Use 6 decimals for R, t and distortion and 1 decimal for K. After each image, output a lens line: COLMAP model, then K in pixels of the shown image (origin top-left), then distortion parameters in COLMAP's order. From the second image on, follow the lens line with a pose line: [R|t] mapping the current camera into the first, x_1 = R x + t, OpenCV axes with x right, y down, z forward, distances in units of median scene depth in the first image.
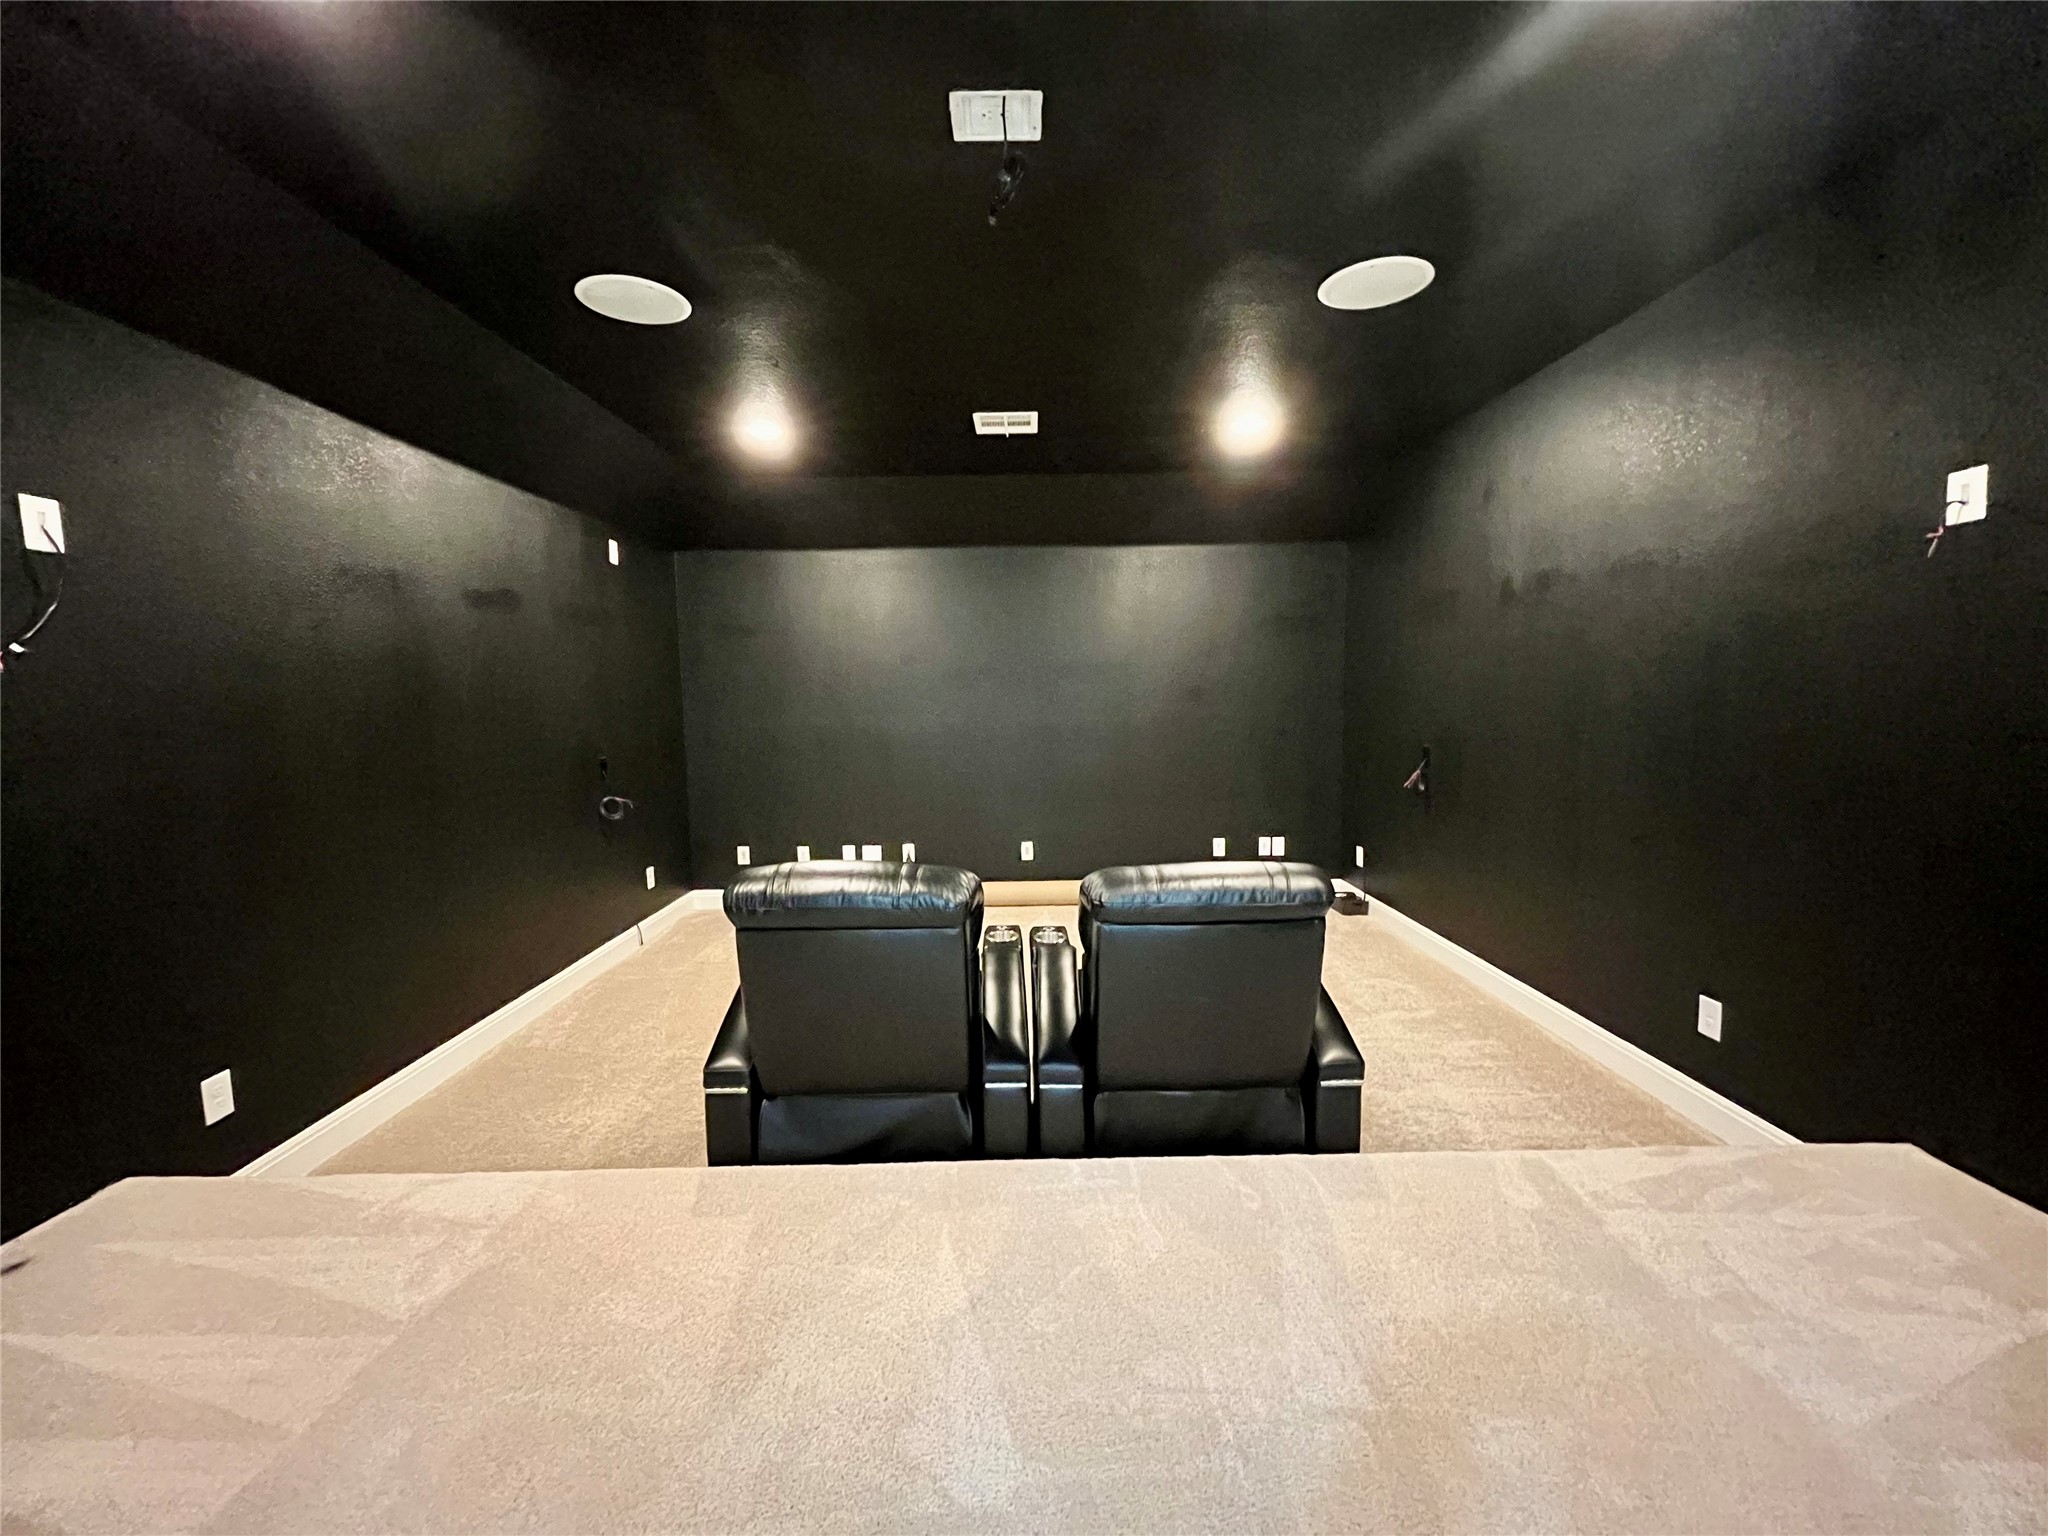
lens RADIAL K [[815.6, 0, 1024.0], [0, 815.6, 768.0], [0, 0, 1]] dist [0.010929, -0.000293]
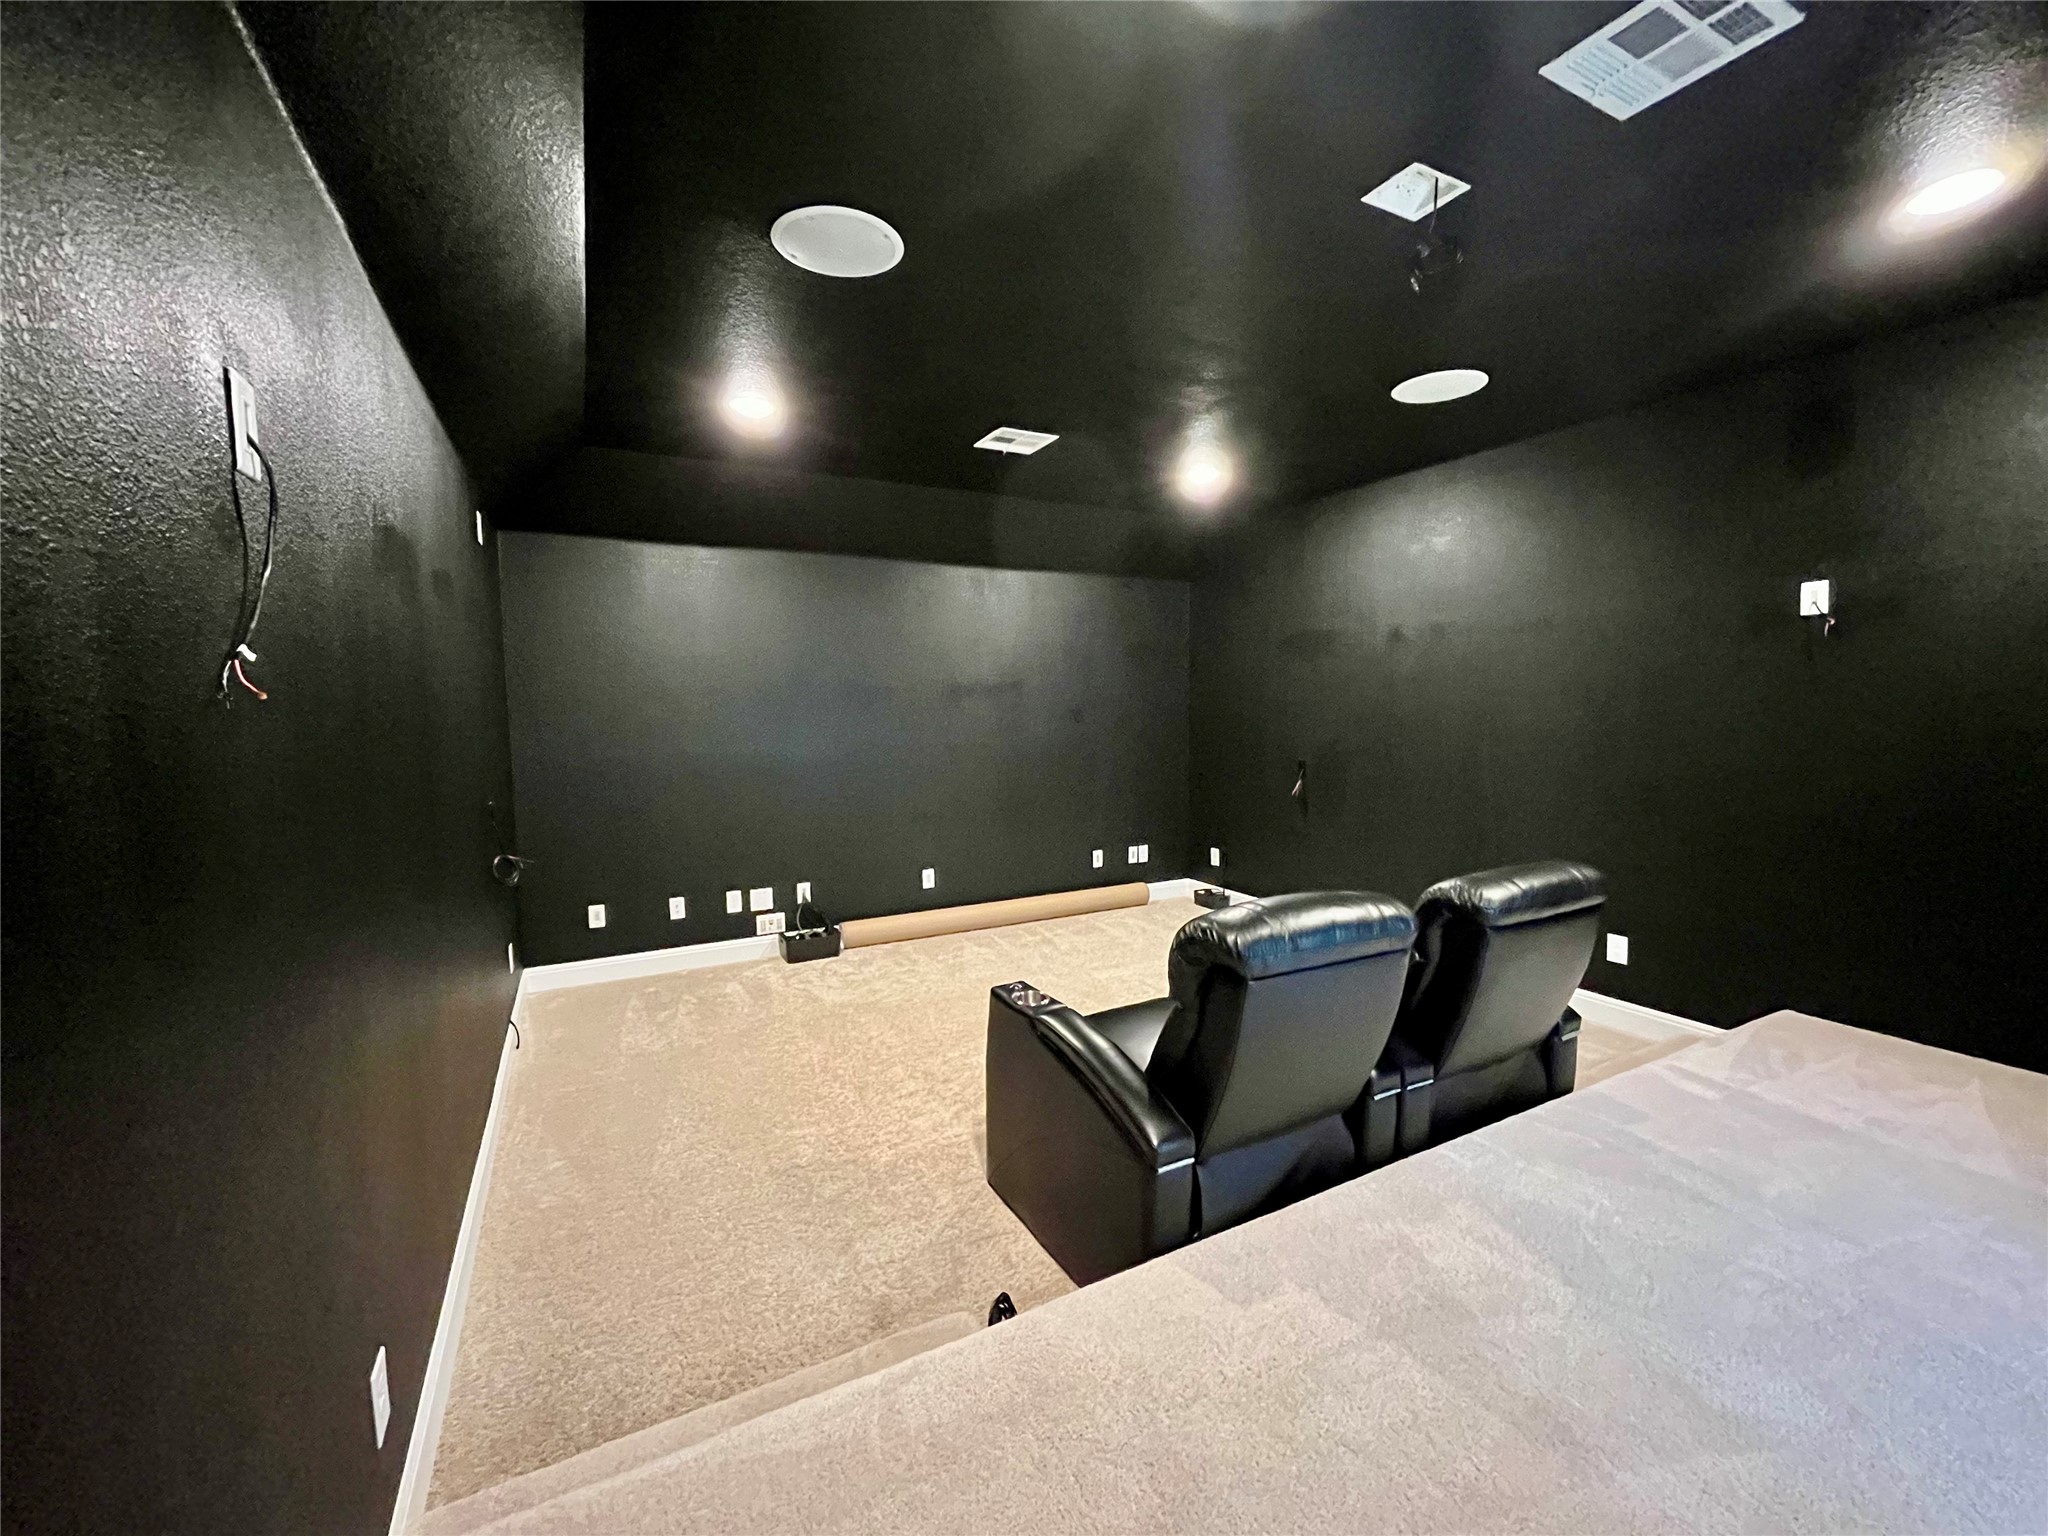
lens RADIAL K [[823.8, 0, 1012.8], [0, 823.8, 766.4], [0, 0, 1]] dist [0.000323, -0.000012]
pose [[0.892770, -0.028705, 0.449597, -0.516700], [0.037914, 0.999215, -0.011491, -0.022153], [-0.448914, 0.027305, 0.893158, 0.146203]]
